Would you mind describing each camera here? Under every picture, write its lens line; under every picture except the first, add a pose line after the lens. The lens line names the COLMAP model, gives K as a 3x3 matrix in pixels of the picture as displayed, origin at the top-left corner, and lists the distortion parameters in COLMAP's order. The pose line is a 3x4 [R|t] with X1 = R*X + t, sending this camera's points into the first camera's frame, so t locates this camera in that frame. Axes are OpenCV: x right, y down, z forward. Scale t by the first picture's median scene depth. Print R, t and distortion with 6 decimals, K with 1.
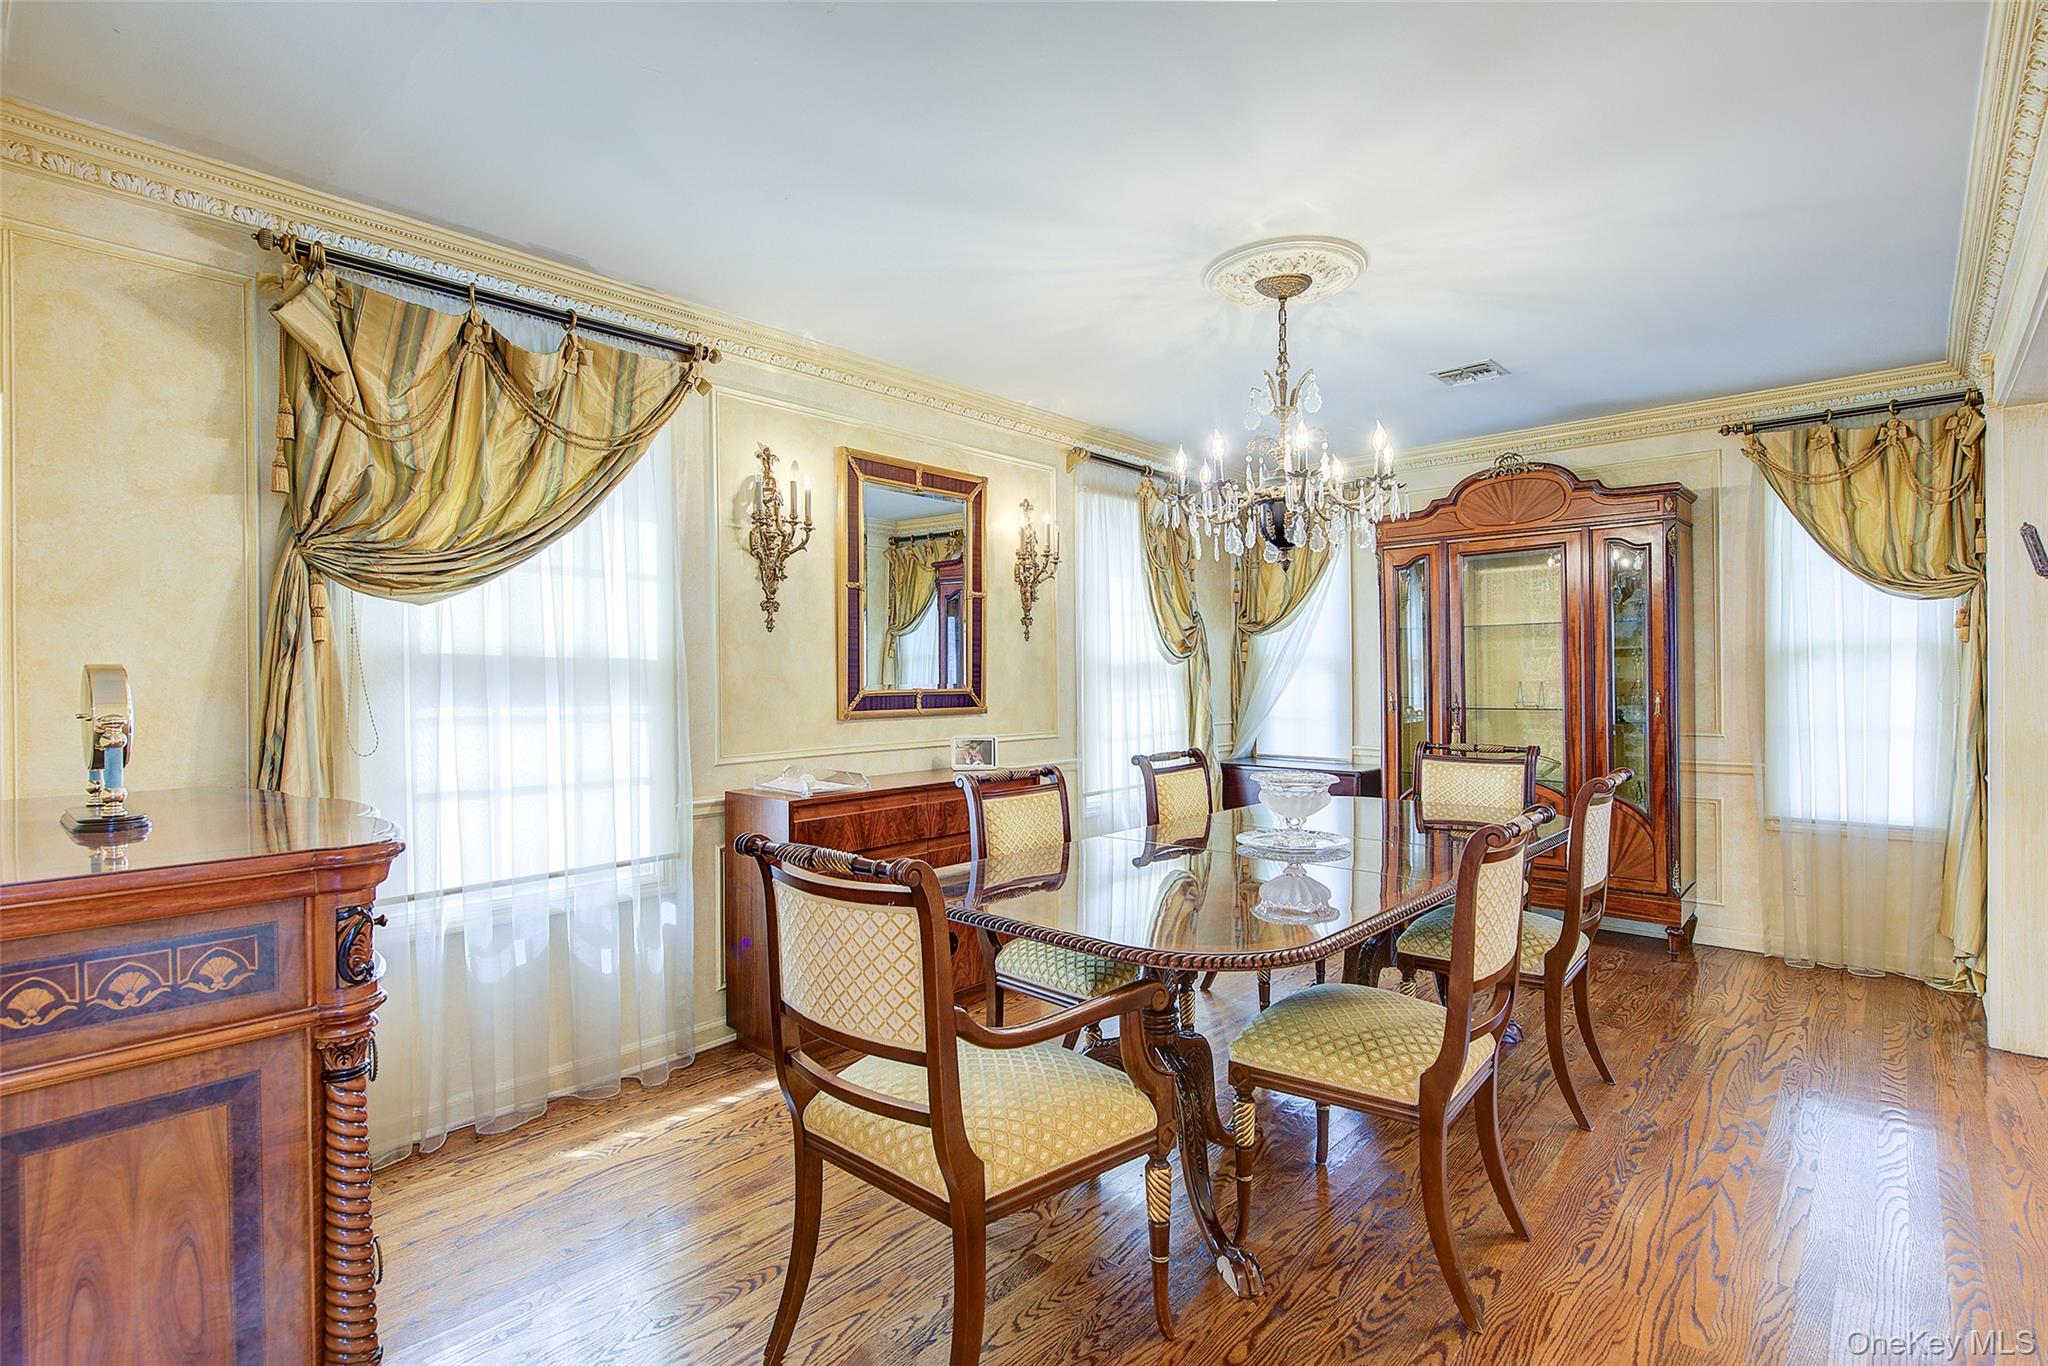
lens RADIAL K [[980.5, 0, 1021.2], [0, 980.5, 685.8], [0, 0, 1]] dist [0.003704, 0.000464]
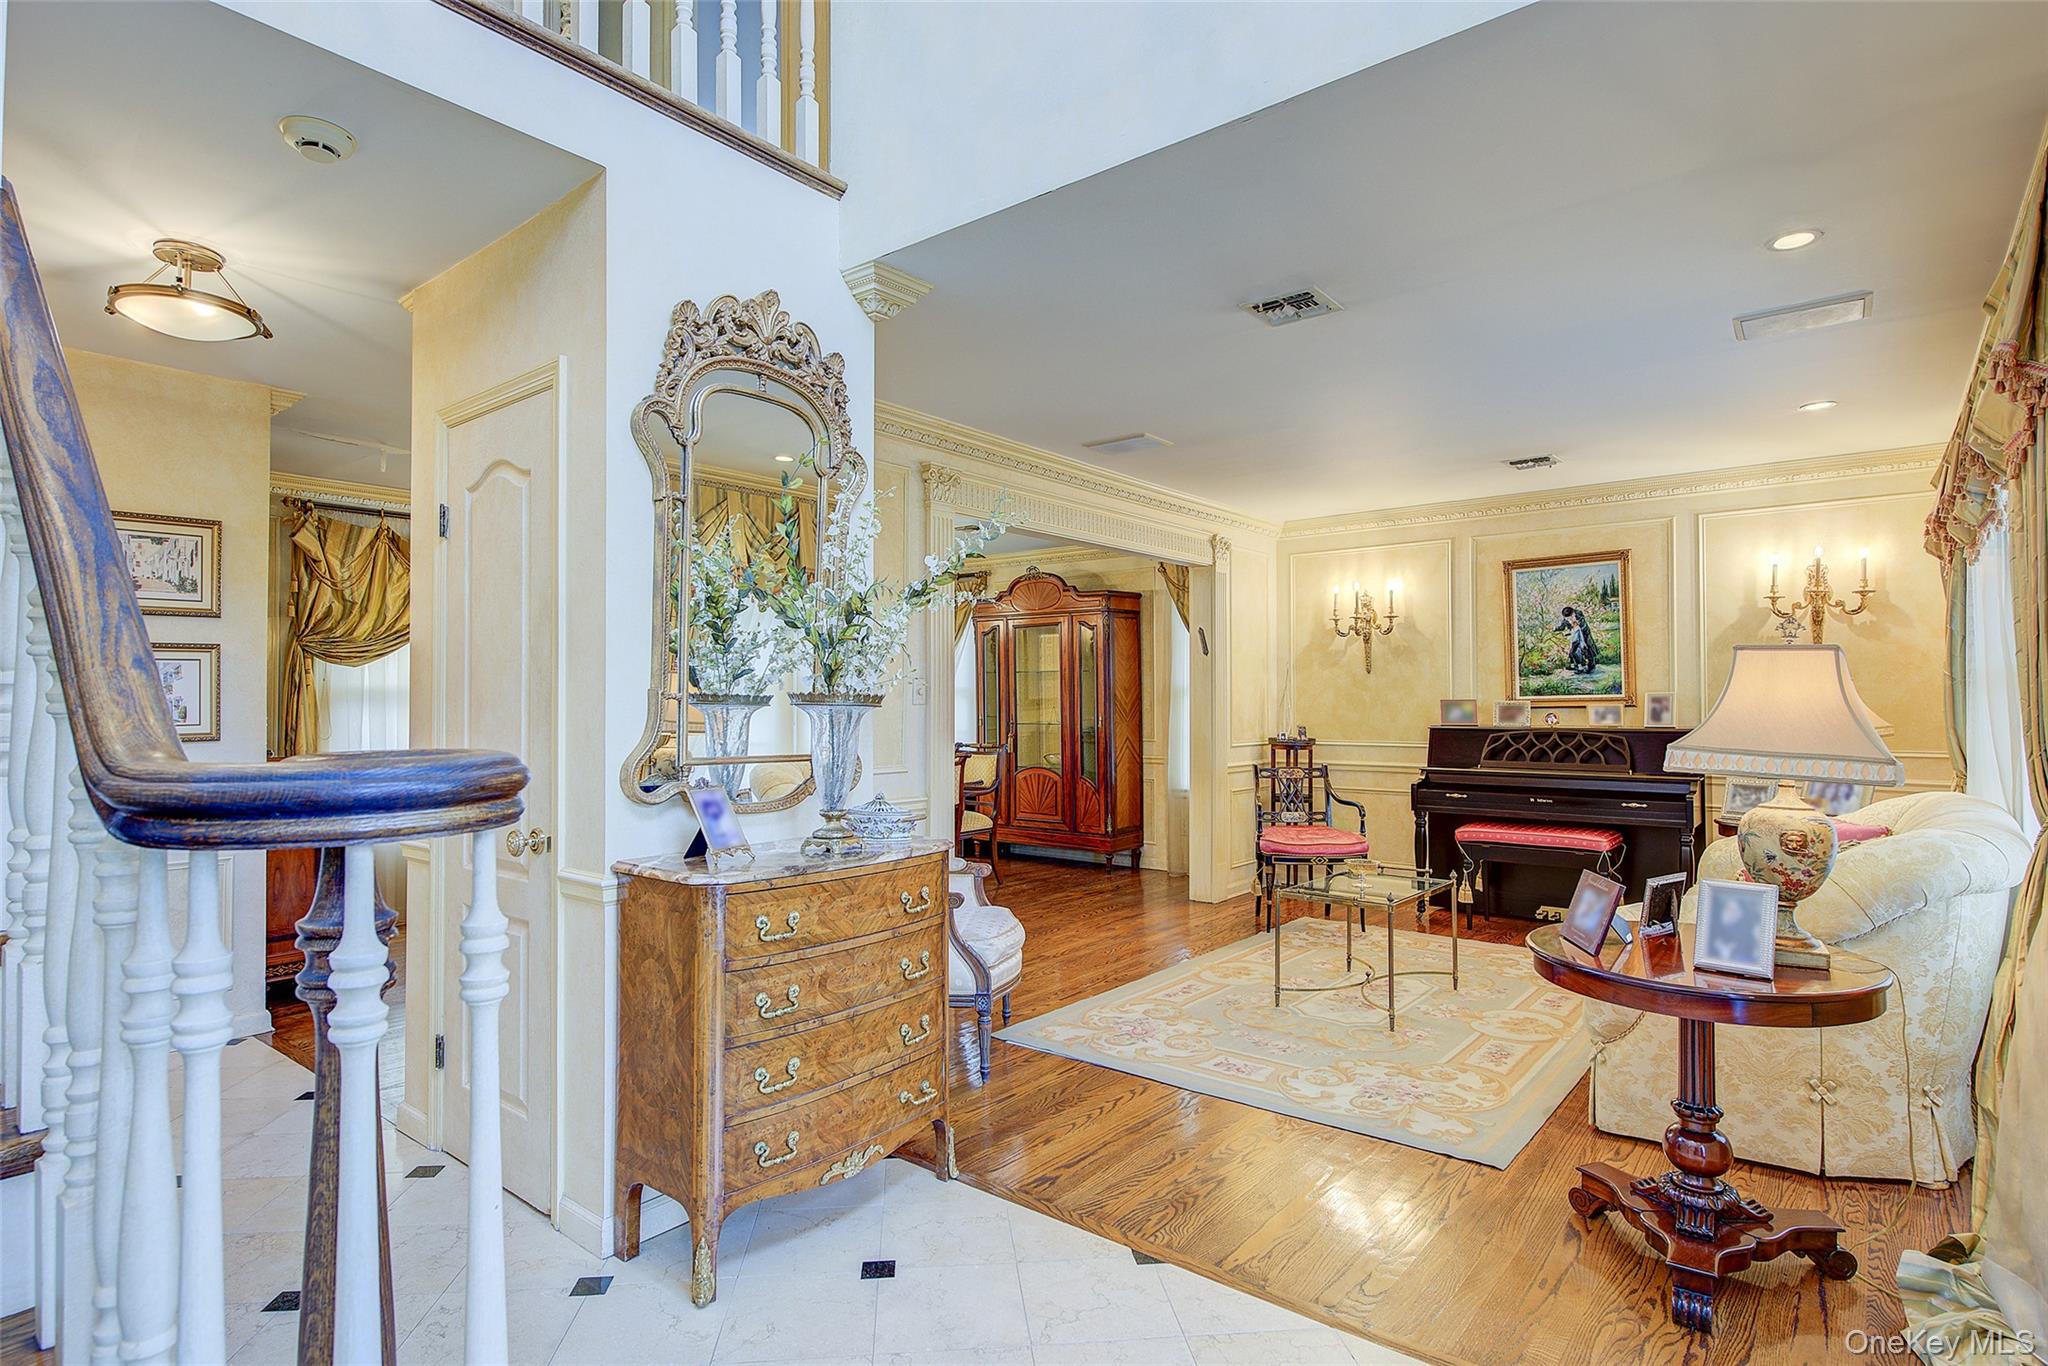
lens RADIAL K [[1062.3, 0, 1025.7], [0, 1062.3, 684.3], [0, 0, 1]] dist [-0.003610, -0.000366]
pose [[0.998507, 0.007872, 0.054058, 0.738250], [-0.006913, 0.999816, -0.017911, -0.017889], [-0.054189, 0.017511, 0.998377, -1.418605]]
